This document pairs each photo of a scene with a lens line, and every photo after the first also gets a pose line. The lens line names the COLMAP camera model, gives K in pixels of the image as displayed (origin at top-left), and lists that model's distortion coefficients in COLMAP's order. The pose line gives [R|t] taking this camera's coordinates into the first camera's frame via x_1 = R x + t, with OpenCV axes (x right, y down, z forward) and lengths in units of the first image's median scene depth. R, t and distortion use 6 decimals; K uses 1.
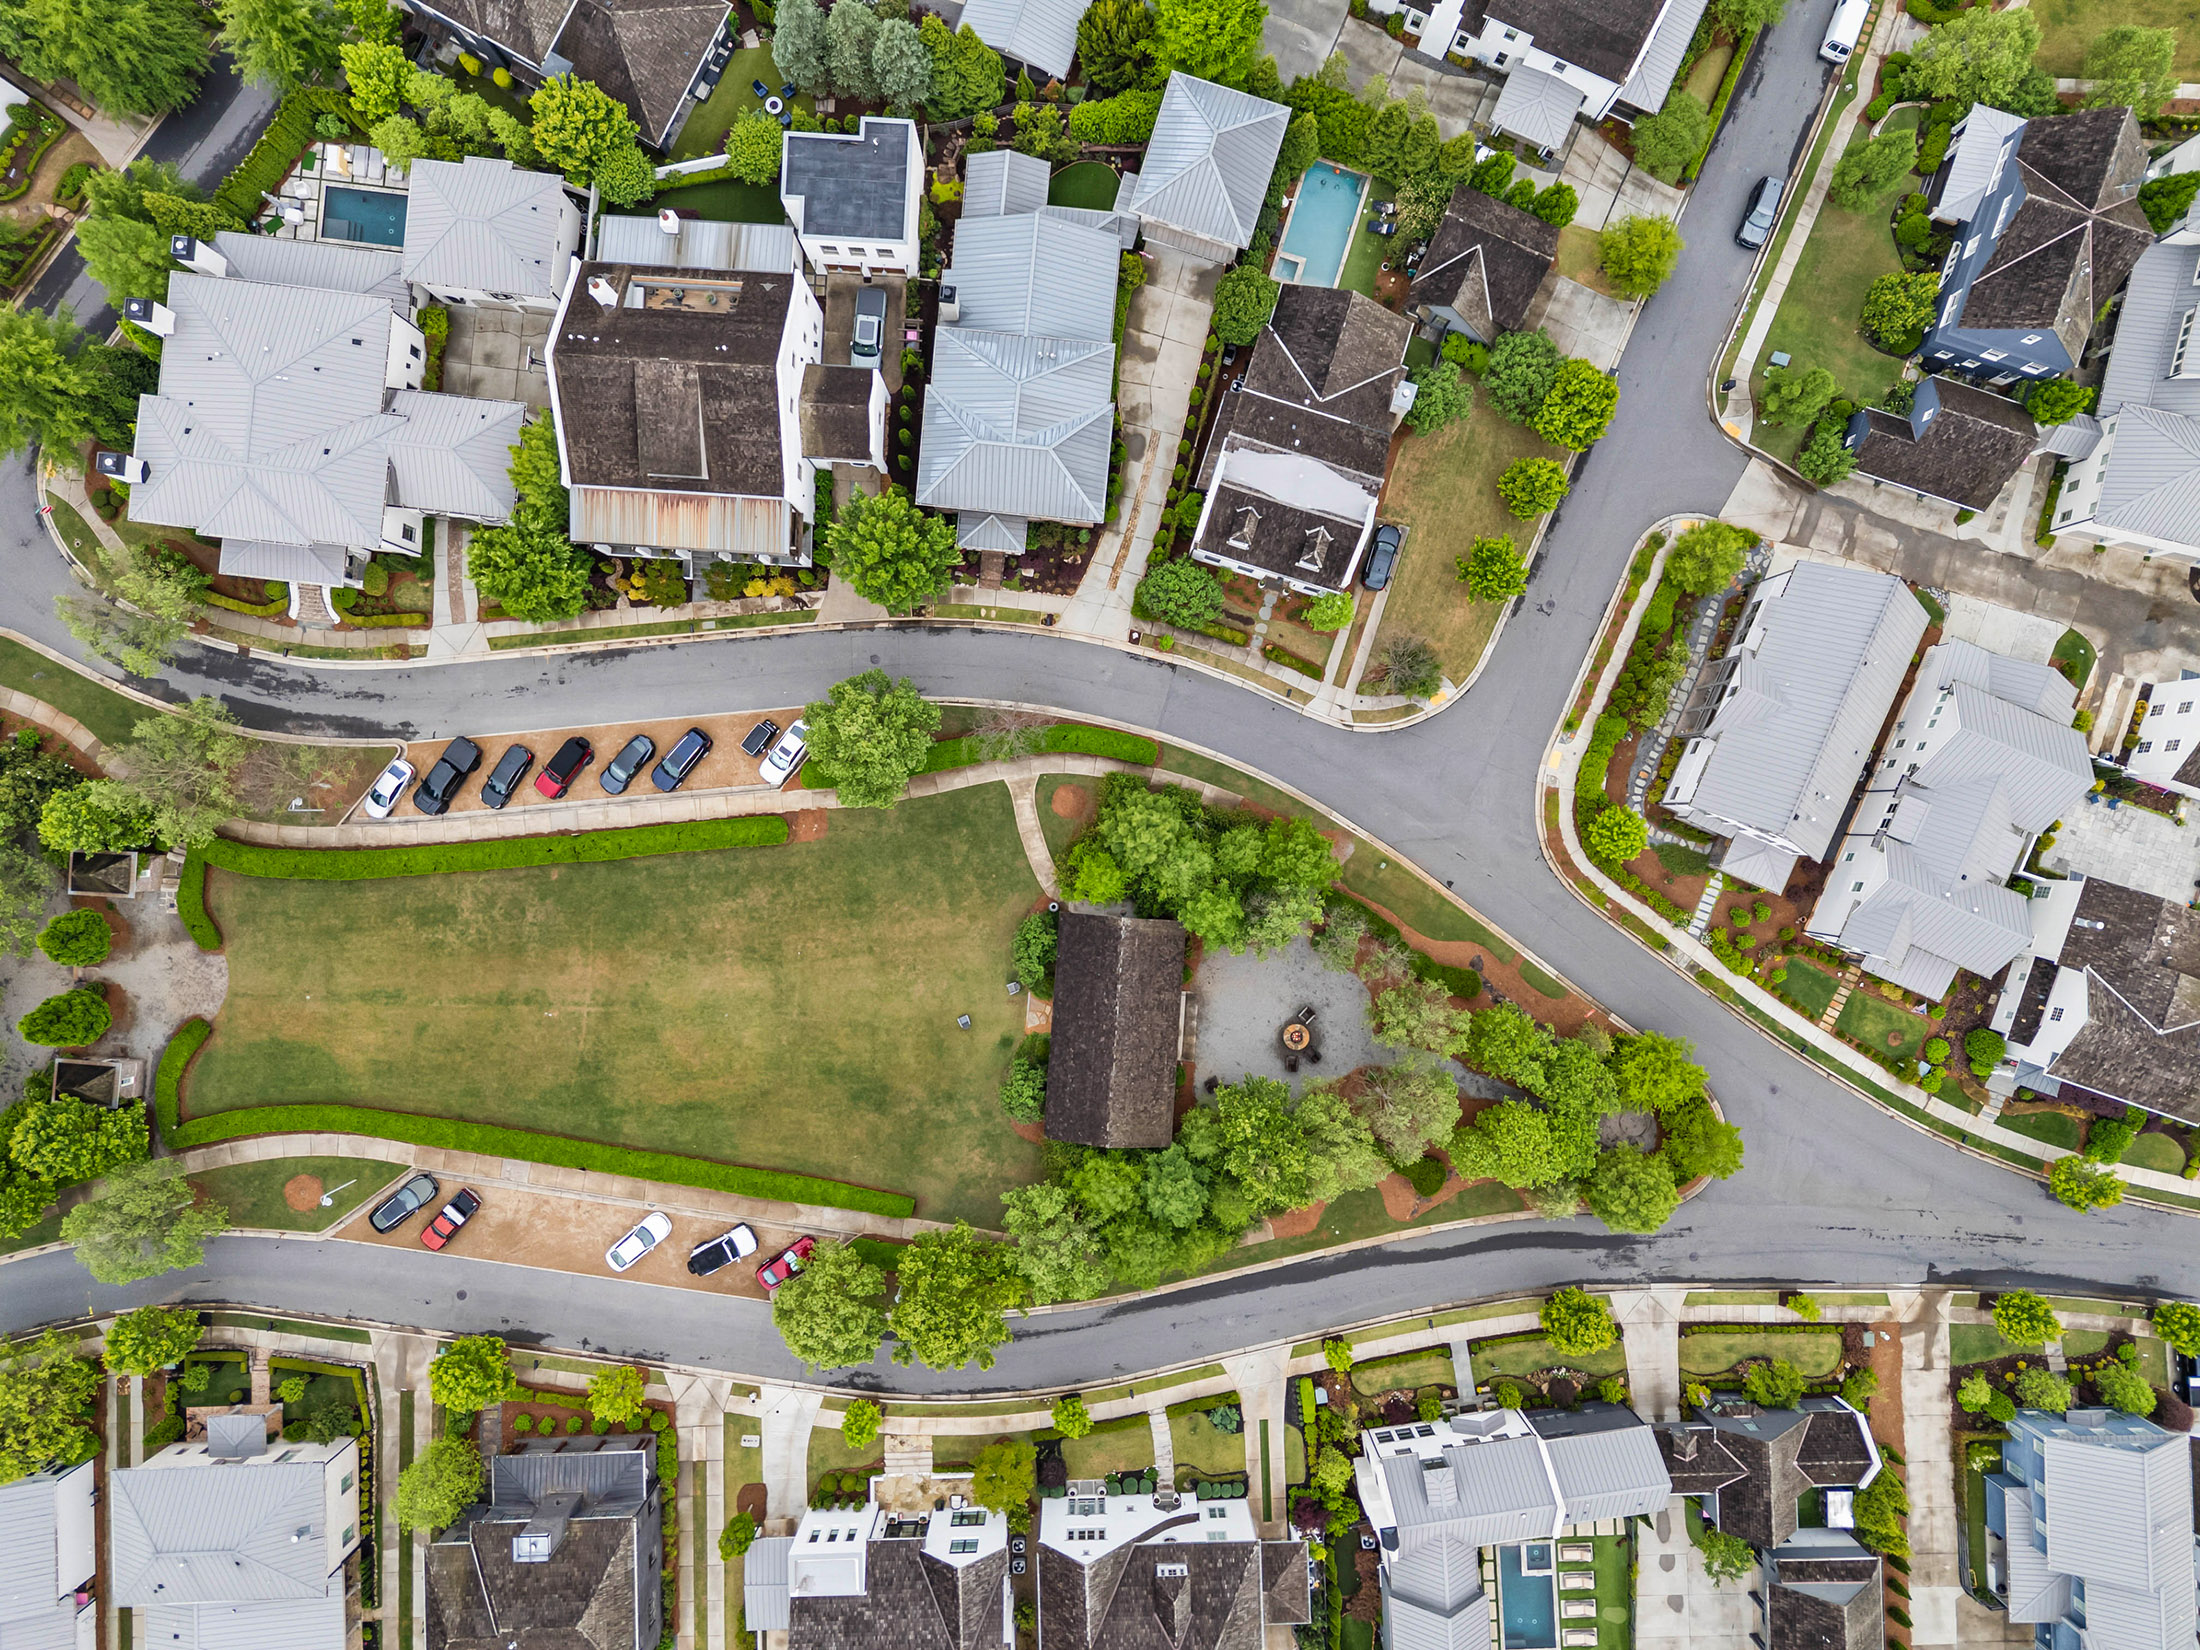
lens RADIAL K [[1621.4, 0, 1094.5], [0, 1621.4, 815.5], [0, 0, 1]] dist [0.068725, -0.051212]
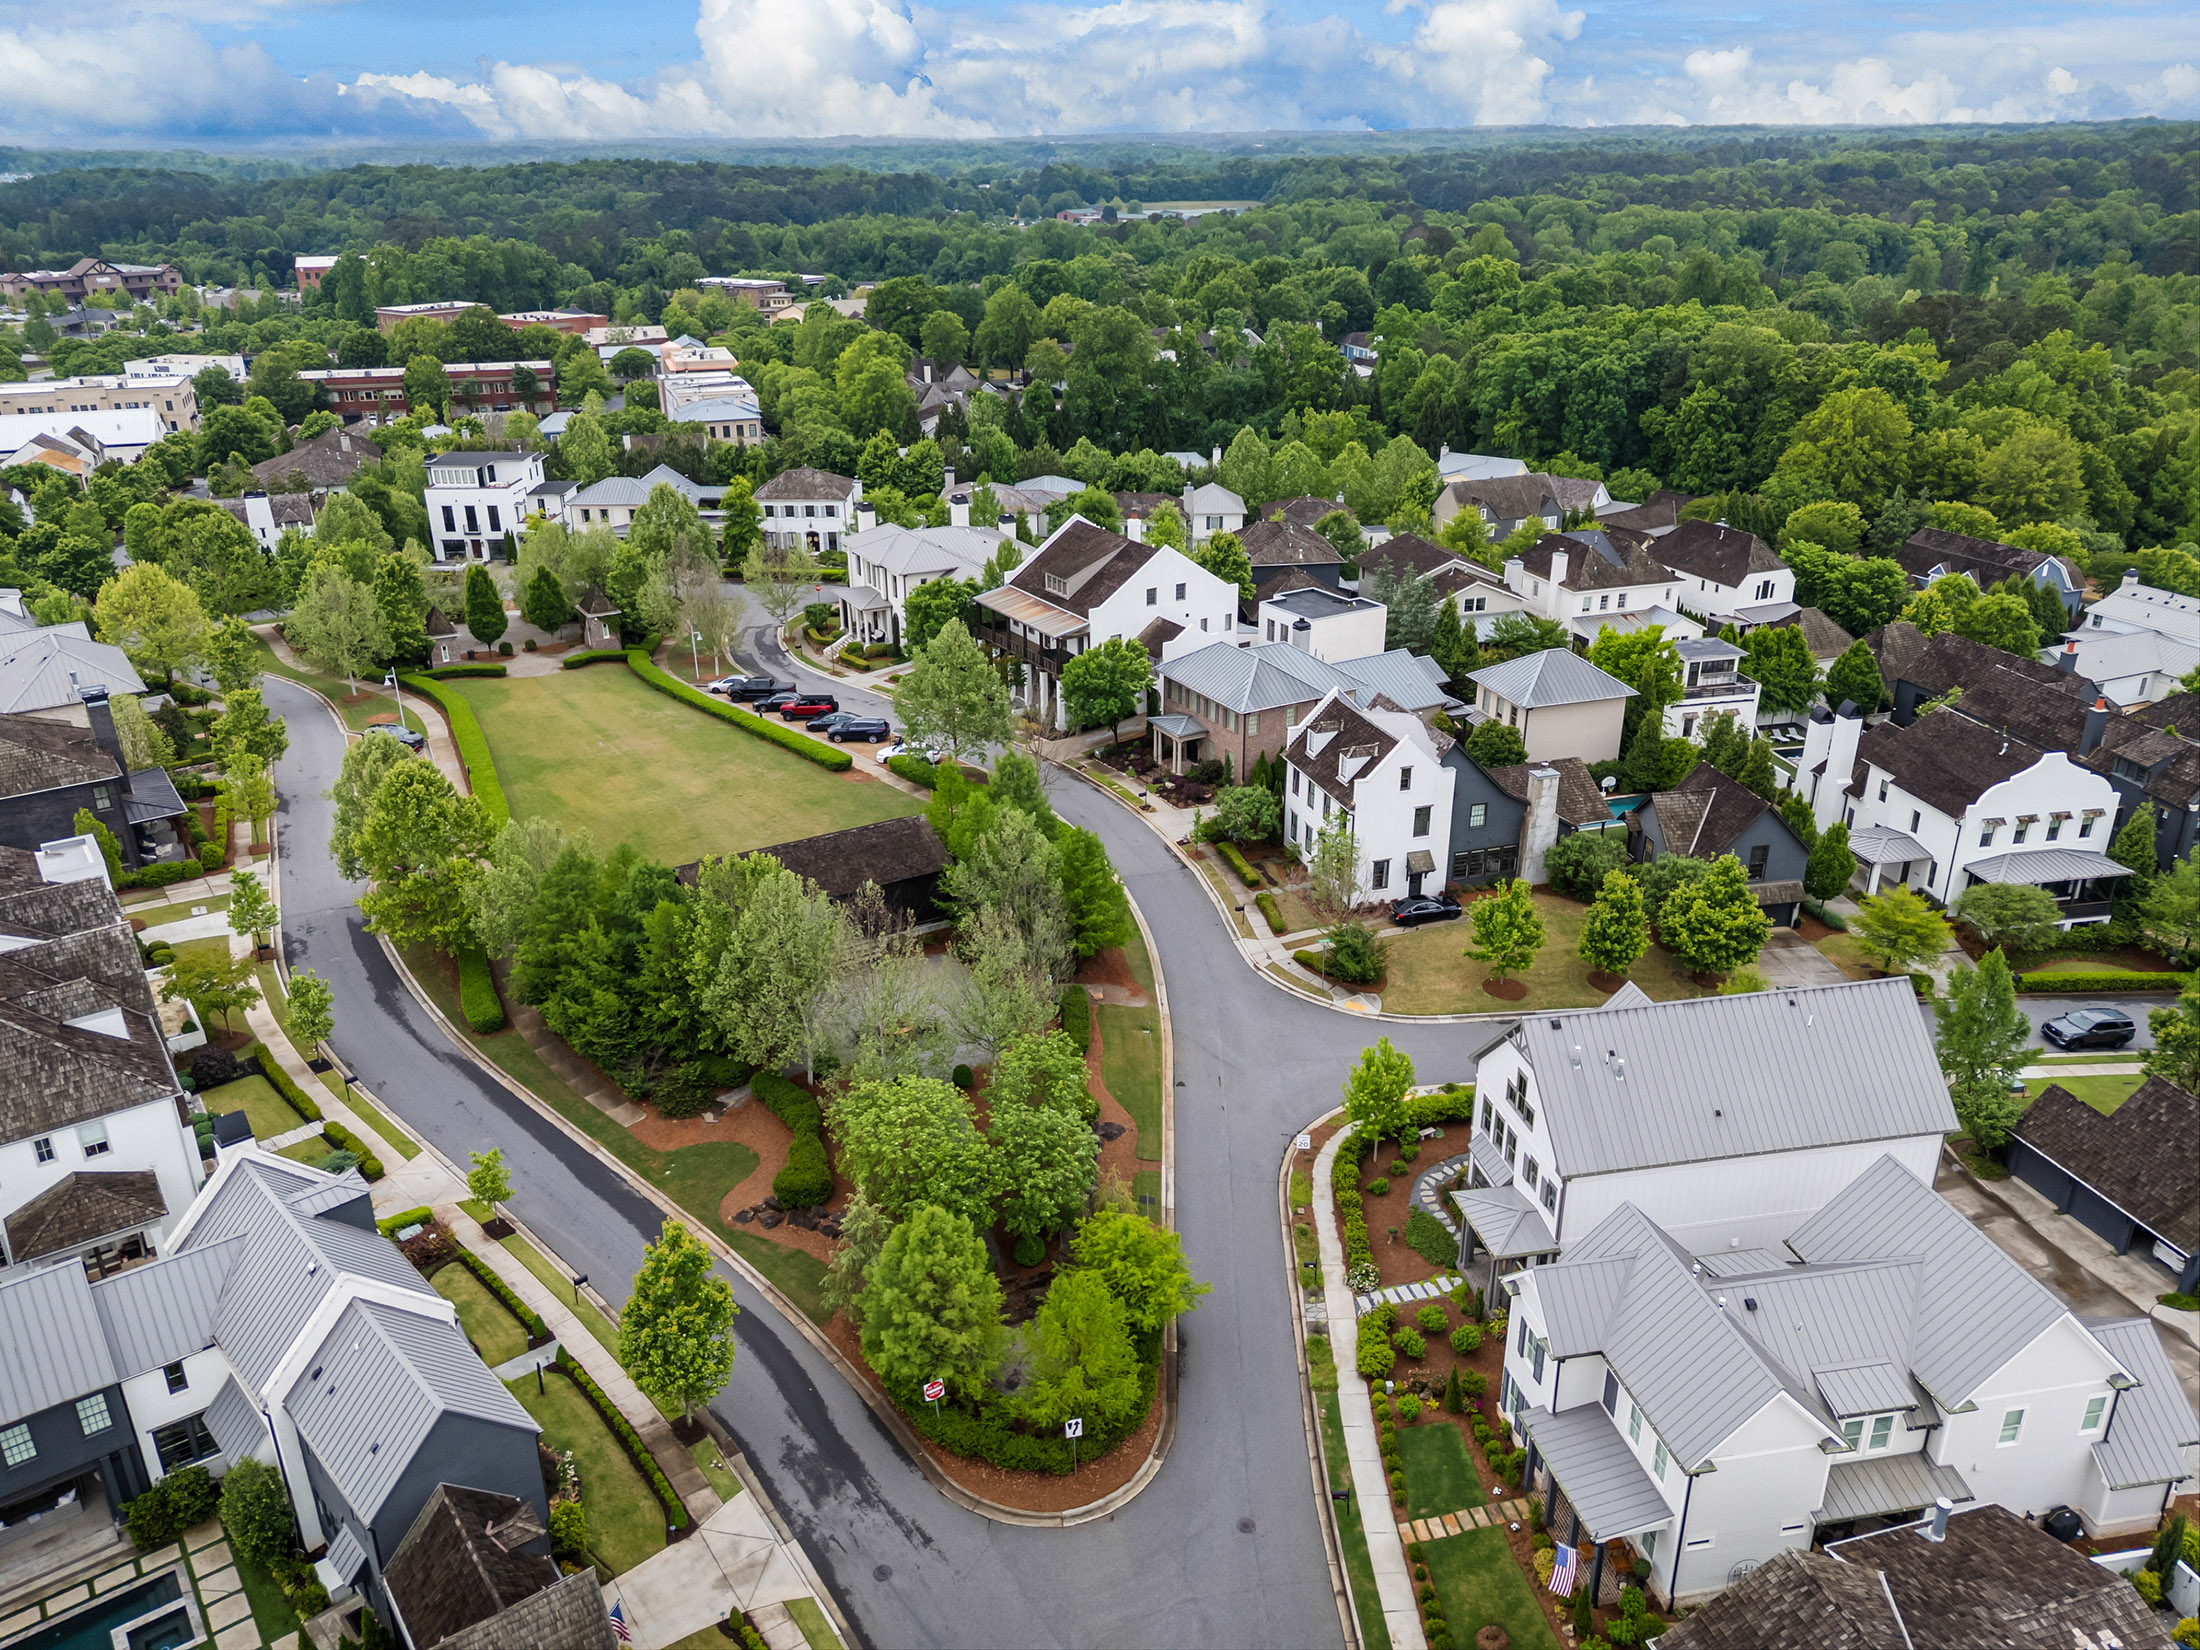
lens RADIAL K [[1621.4, 0, 1094.5], [0, 1621.4, 815.5], [0, 0, 1]] dist [0.068725, -0.051212]
pose [[0.566678, 0.309292, -0.763685, 0.717293], [-0.823939, 0.213502, -0.524921, 0.431973], [0.000694, 0.926691, 0.375824, 0.609614]]
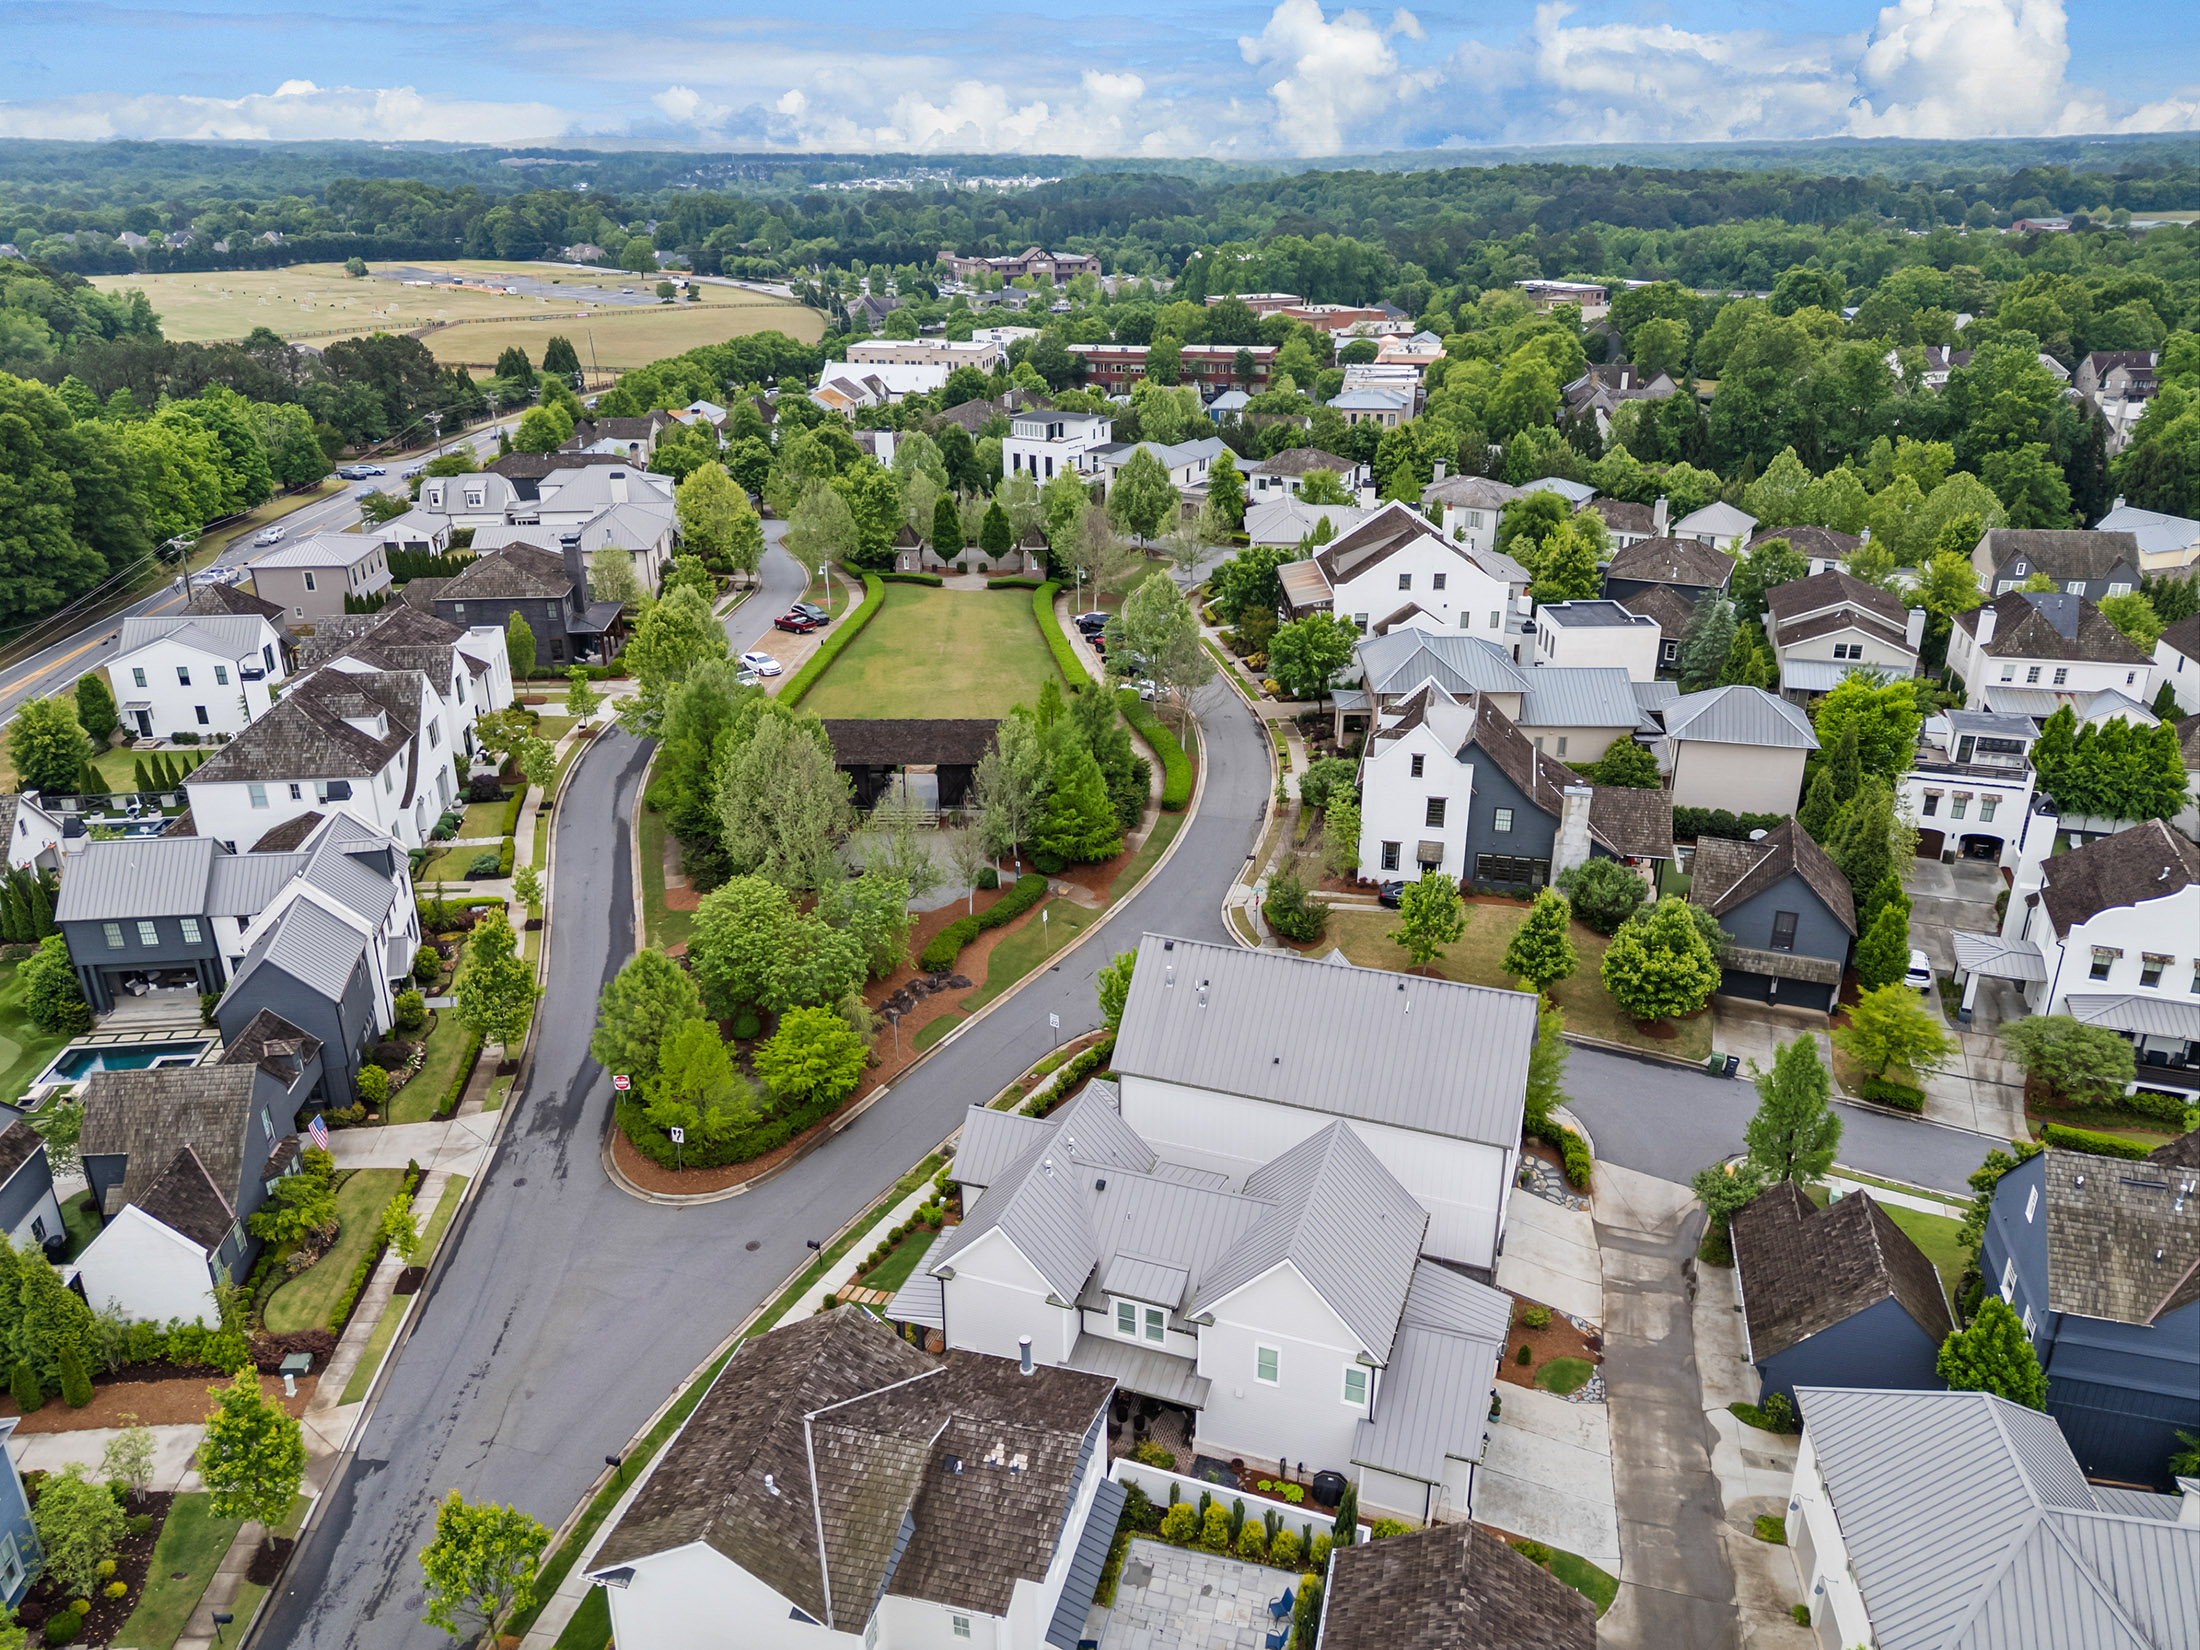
lens RADIAL K [[1621.4, 0, 1094.5], [0, 1621.4, 815.5], [0, 0, 1]] dist [0.068725, -0.051212]
pose [[0.057133, 0.374655, -0.925402, 0.960650], [-0.998345, 0.015411, -0.055397, 0.066695], [-0.006493, 0.927036, 0.374915, 0.610971]]
